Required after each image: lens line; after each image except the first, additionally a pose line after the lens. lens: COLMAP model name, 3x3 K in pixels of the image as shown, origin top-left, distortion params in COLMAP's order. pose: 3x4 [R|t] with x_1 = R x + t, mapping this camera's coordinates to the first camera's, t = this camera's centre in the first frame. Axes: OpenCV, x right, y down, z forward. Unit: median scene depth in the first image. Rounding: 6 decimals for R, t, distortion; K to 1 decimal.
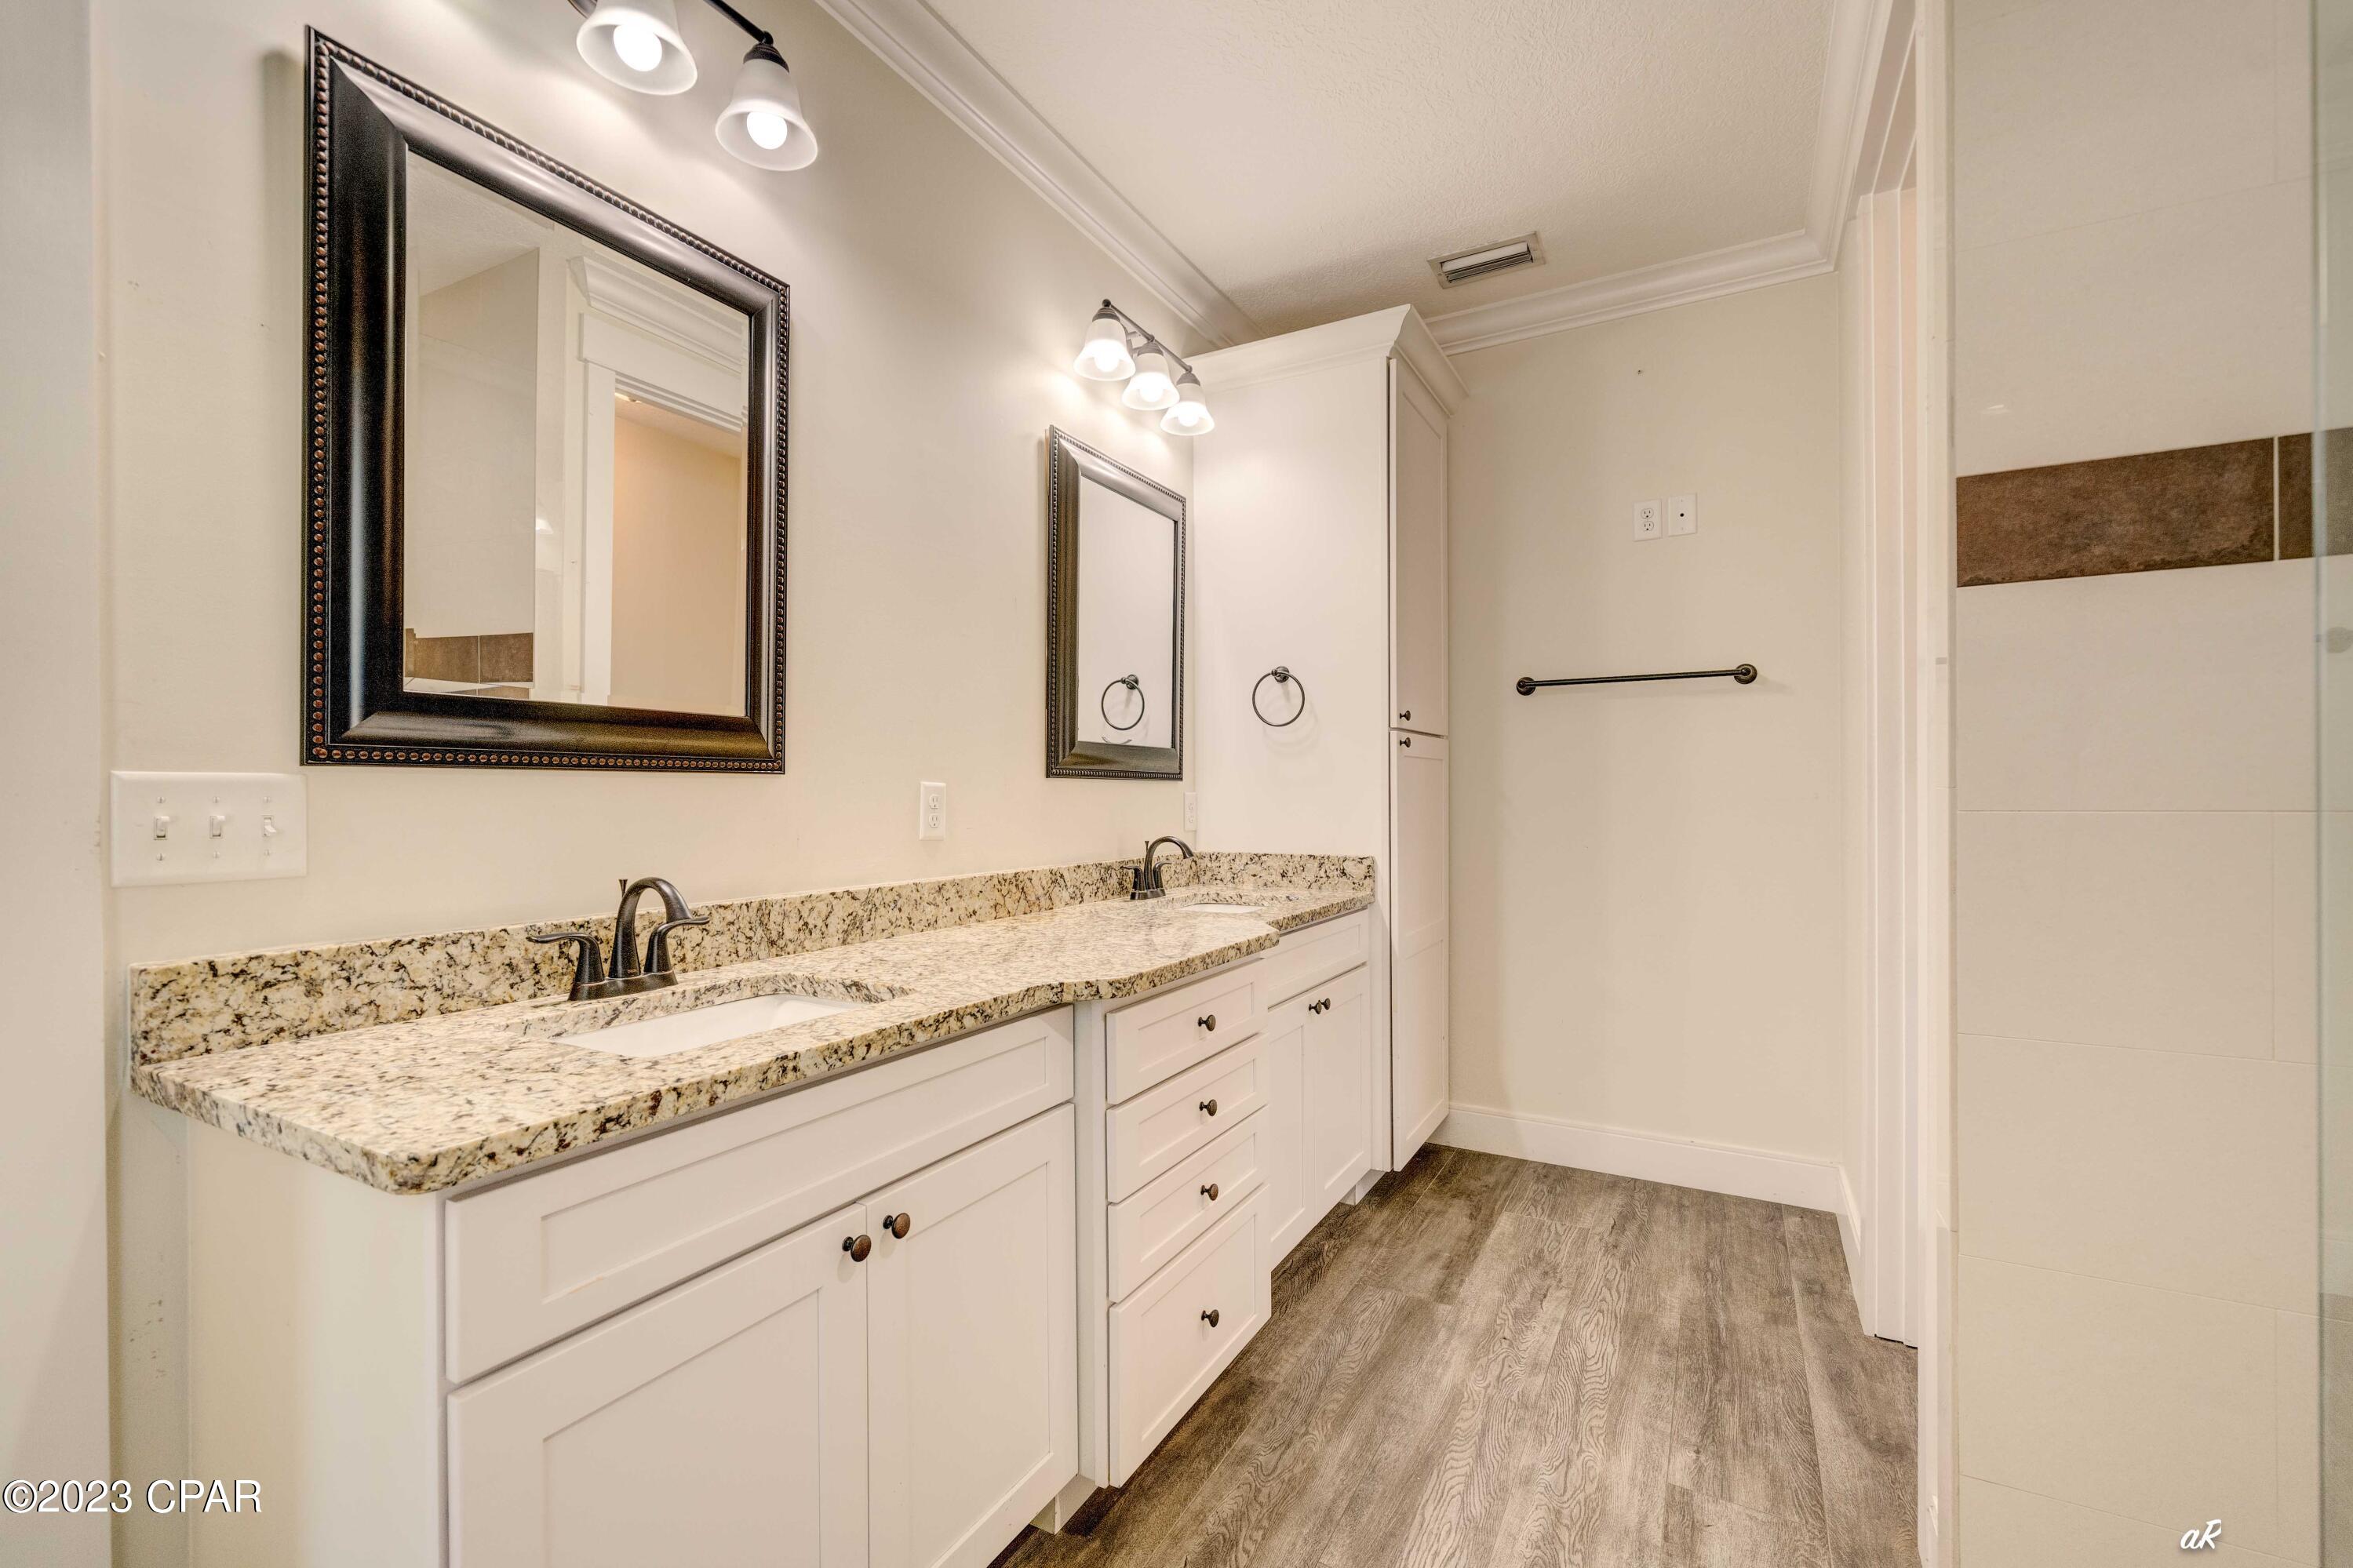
lens RADIAL K [[982.0, 0, 1181.6], [0, 982.0, 803.2], [0, 0, 1]] dist [-0.000338, 0.000190]
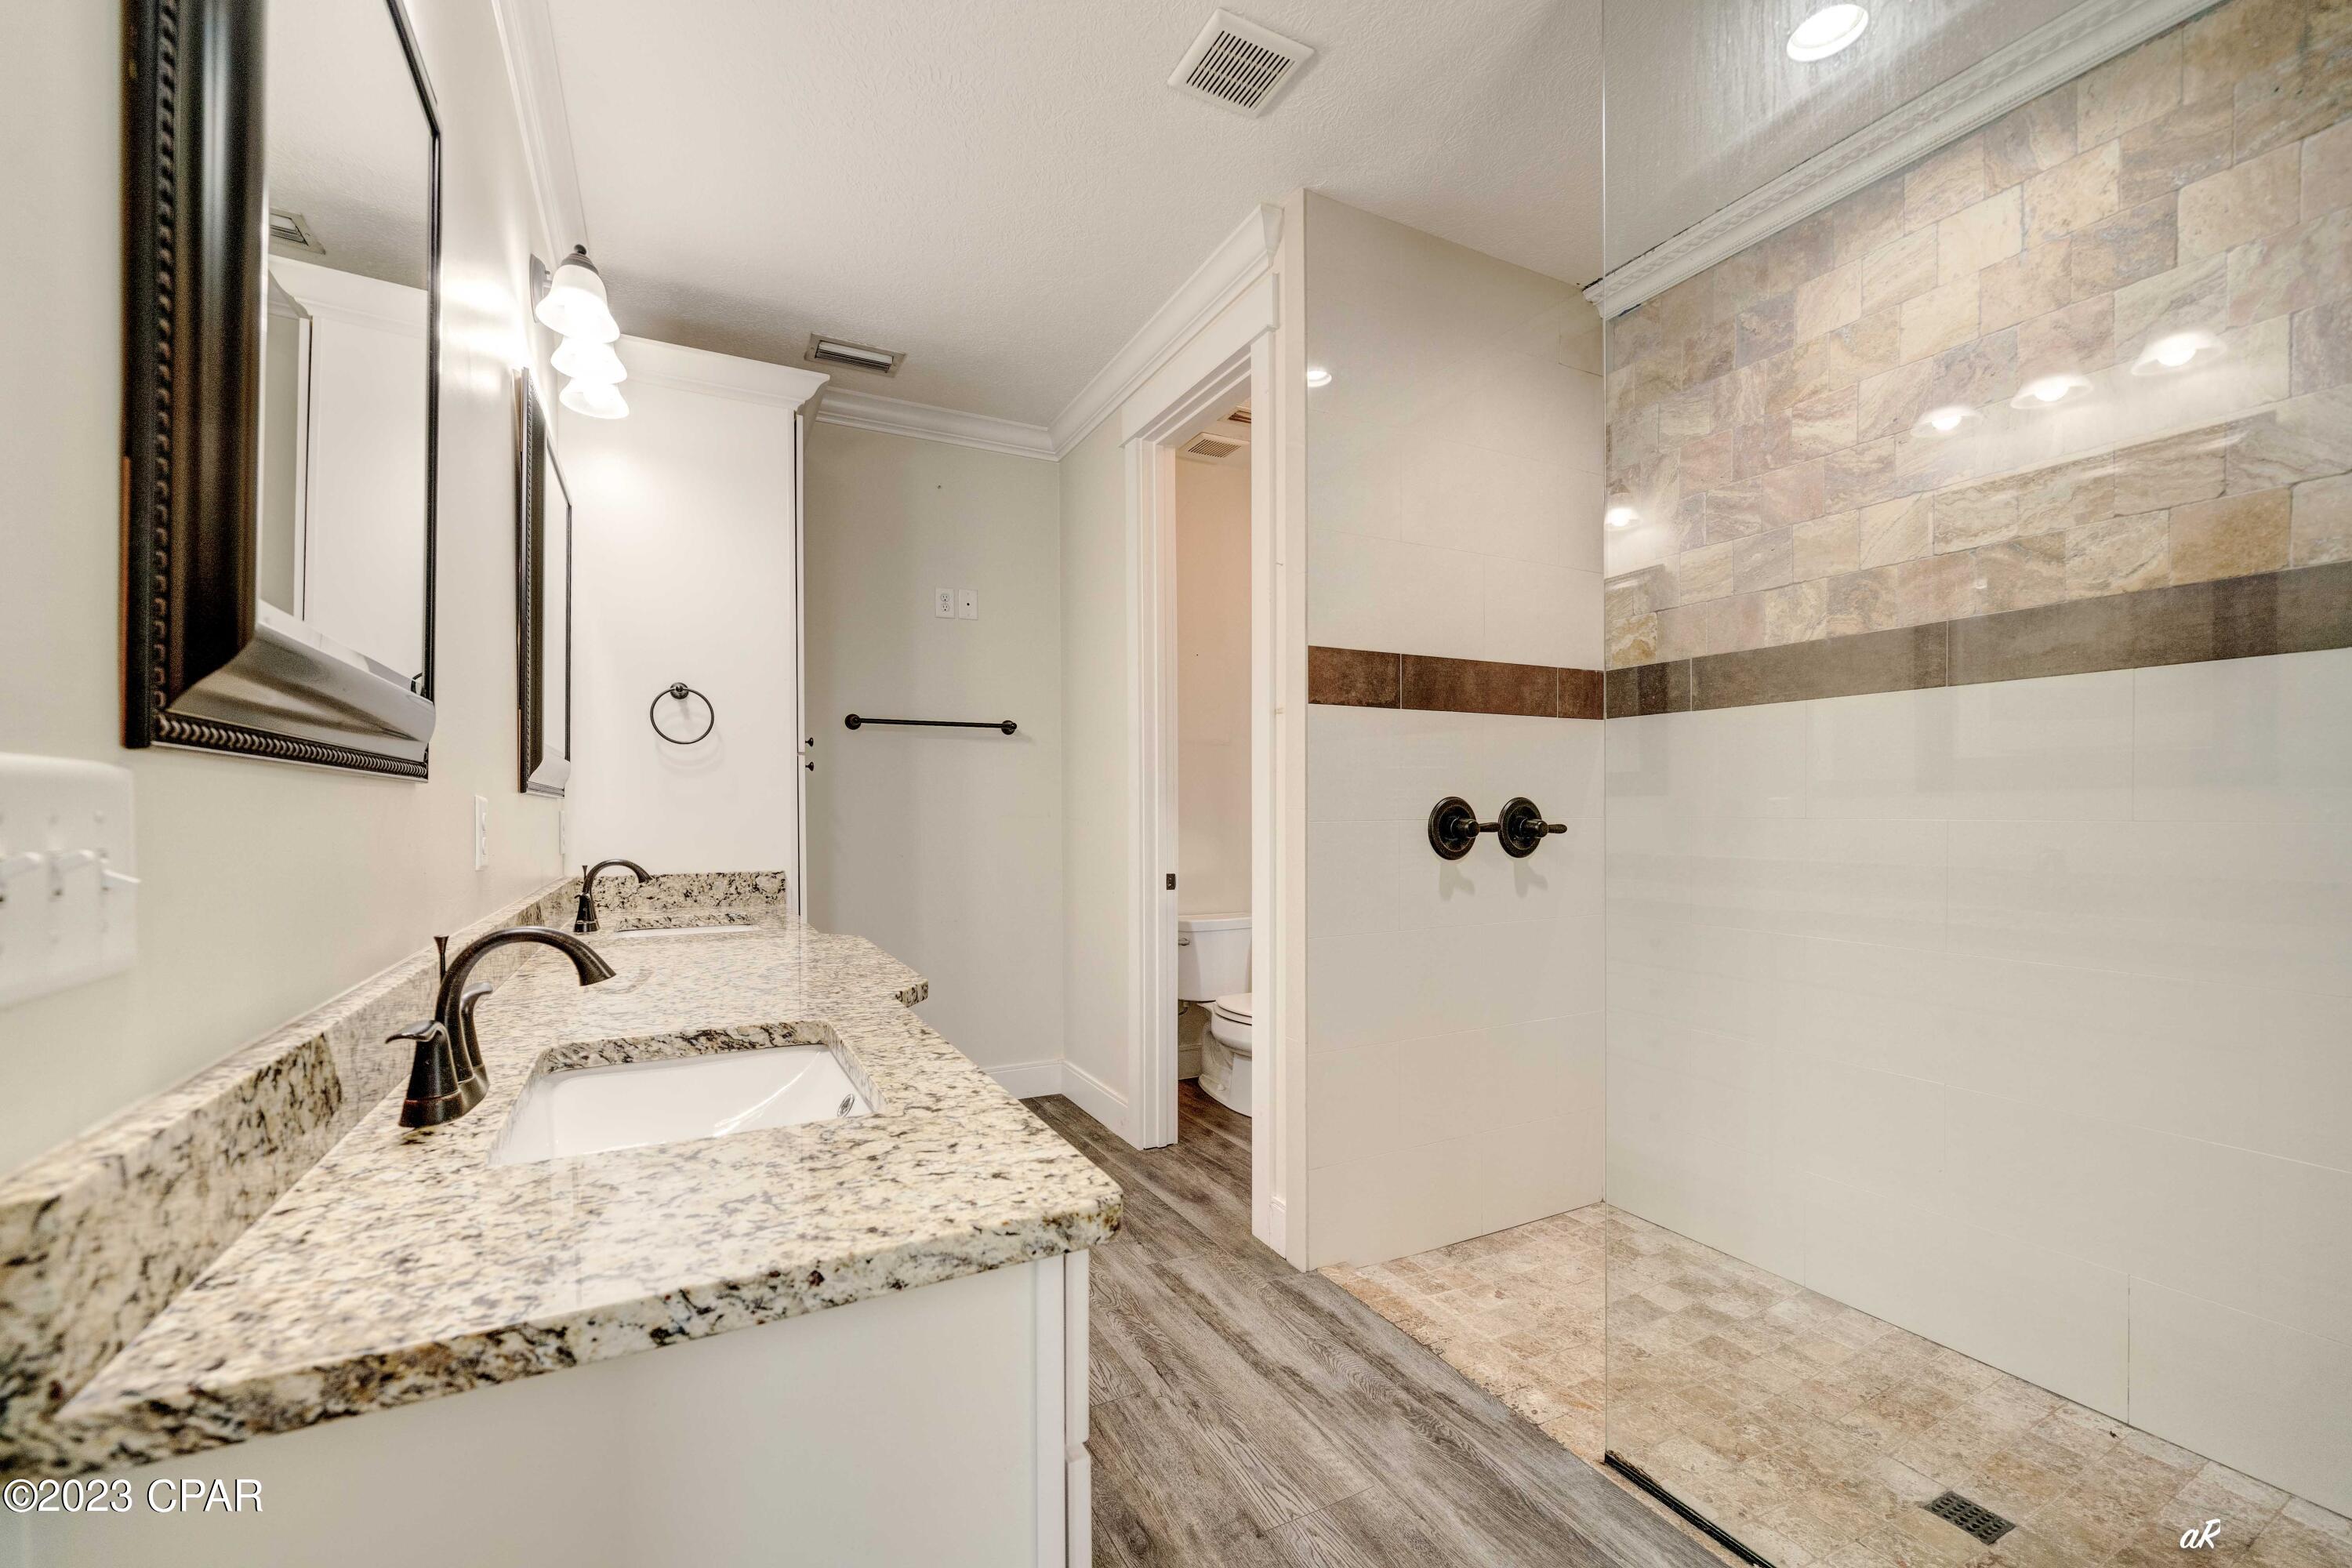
lens RADIAL K [[889.3, 0, 1119.3], [0, 889.3, 825.5], [0, 0, 1]] dist [-0.001224, 0.000064]
pose [[0.592647, -0.010286, 0.805396, -0.395670], [0.007654, 0.999945, 0.007138, 0.000343], [-0.805426, 0.001935, 0.592694, 0.134312]]
